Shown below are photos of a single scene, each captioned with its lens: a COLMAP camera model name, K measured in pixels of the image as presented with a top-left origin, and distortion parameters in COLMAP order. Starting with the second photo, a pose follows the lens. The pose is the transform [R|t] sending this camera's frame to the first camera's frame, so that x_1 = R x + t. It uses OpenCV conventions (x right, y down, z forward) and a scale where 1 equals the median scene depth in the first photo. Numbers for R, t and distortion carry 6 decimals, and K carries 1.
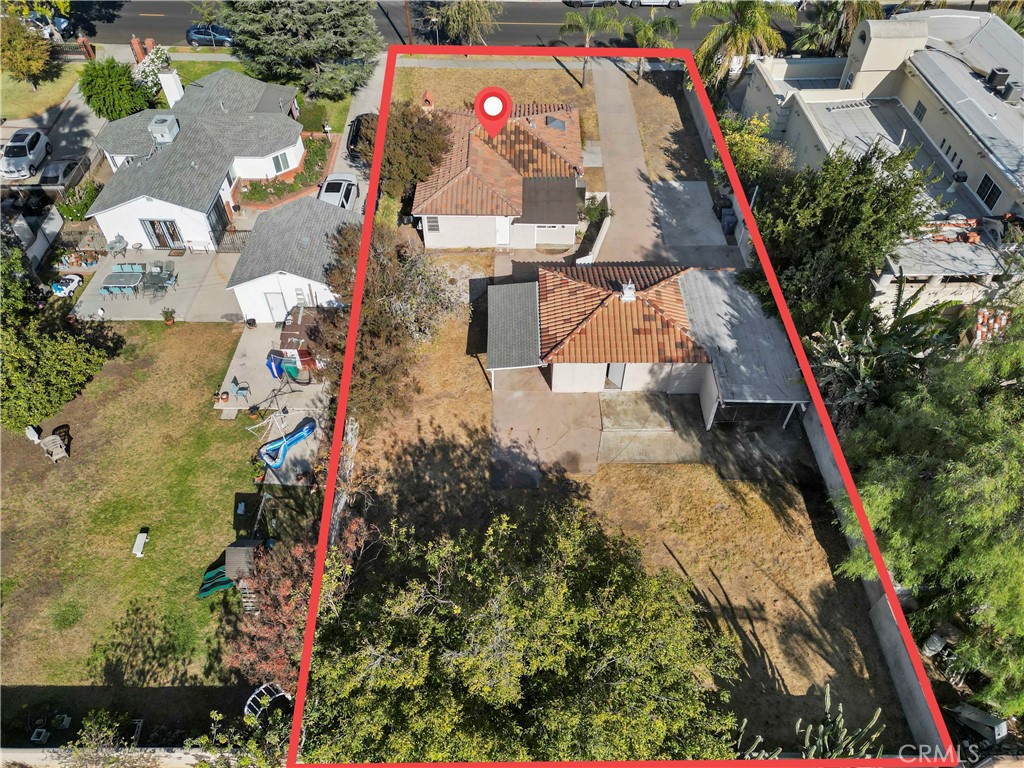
lens RADIAL K [[711.0, 0, 517.4], [0, 711.0, 383.9], [0, 0, 1]] dist [0.075623, -0.062444]
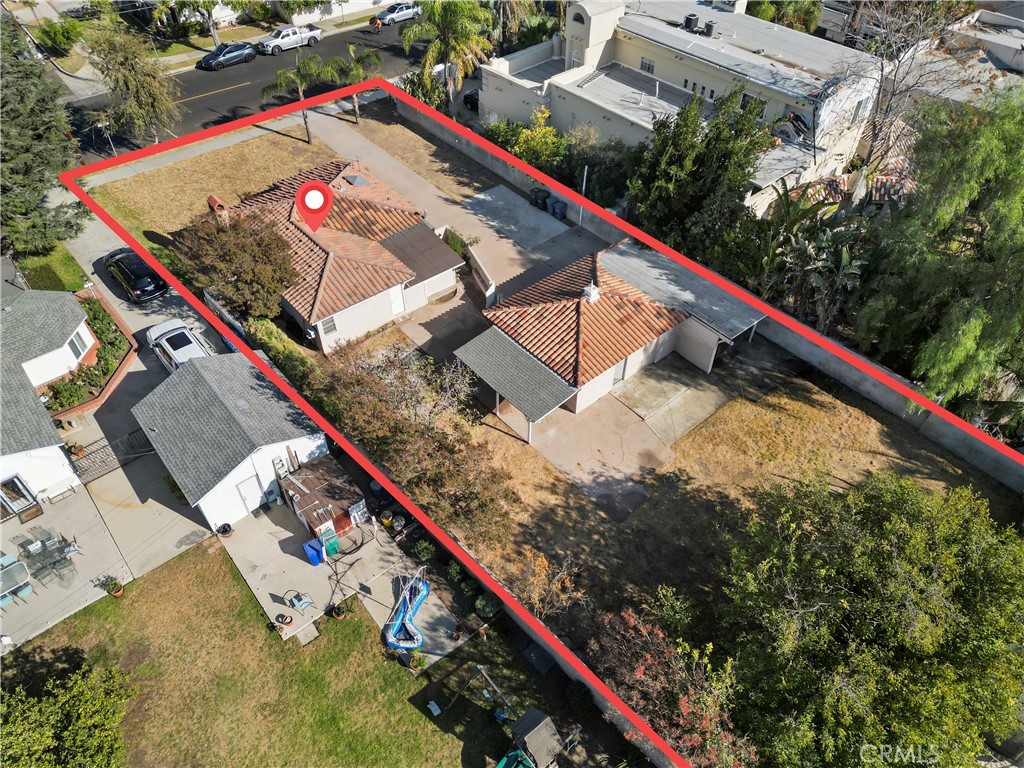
lens RADIAL K [[711.0, 0, 517.4], [0, 711.0, 383.9], [0, 0, 1]] dist [0.075623, -0.062444]
pose [[0.759448, -0.463457, 0.456560, -0.436167], [0.475345, 0.874441, 0.096955, -0.156876], [-0.444170, 0.143391, 0.884394, 0.149510]]
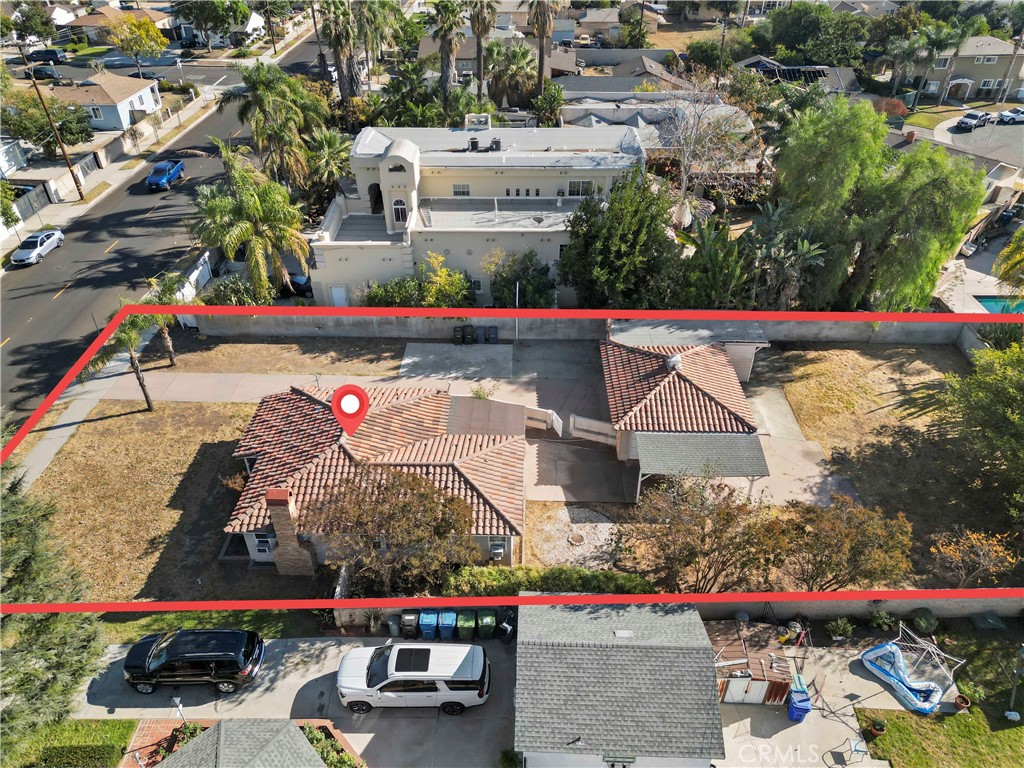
lens RADIAL K [[711.0, 0, 517.4], [0, 711.0, 383.9], [0, 0, 1]] dist [0.075623, -0.062444]
pose [[0.018433, -0.595379, 0.803233, -0.724192], [0.735651, 0.552138, 0.392378, -0.691211], [-0.677110, 0.583667, 0.448169, 0.659475]]
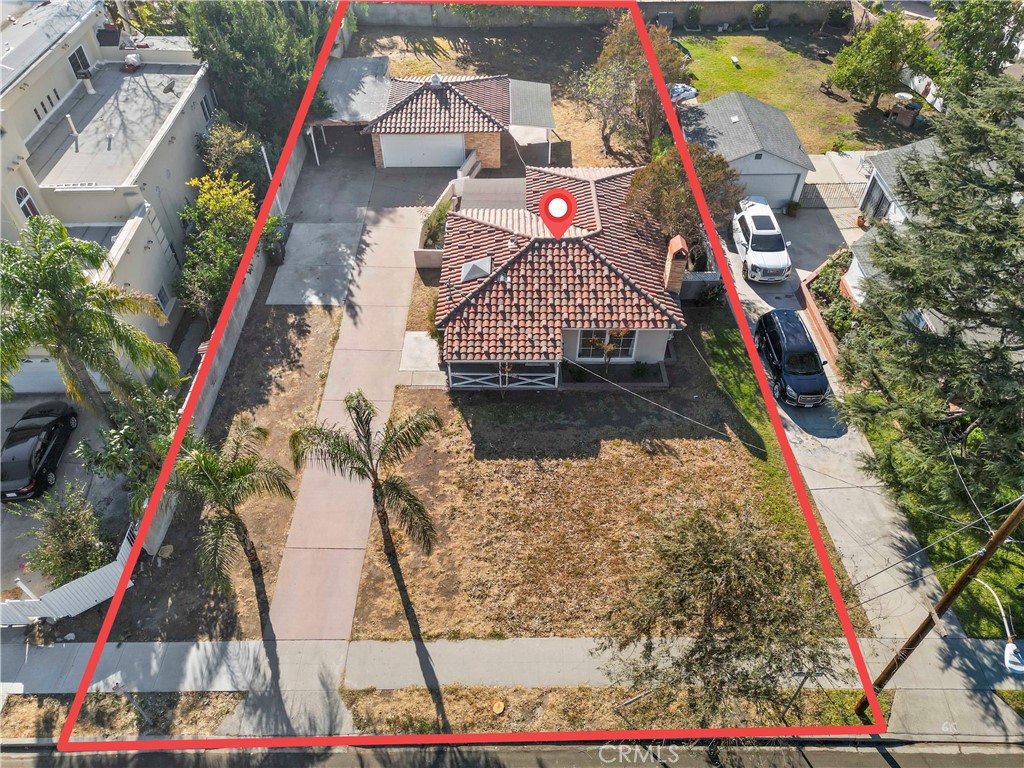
lens RADIAL K [[711.0, 0, 517.4], [0, 711.0, 383.9], [0, 0, 1]] dist [0.075623, -0.062444]
pose [[-0.999939, 0.003761, -0.010402, 0.033103], [-0.010605, -0.058813, 0.998213, -1.313458], [0.003142, 0.998262, 0.058849, 1.376547]]
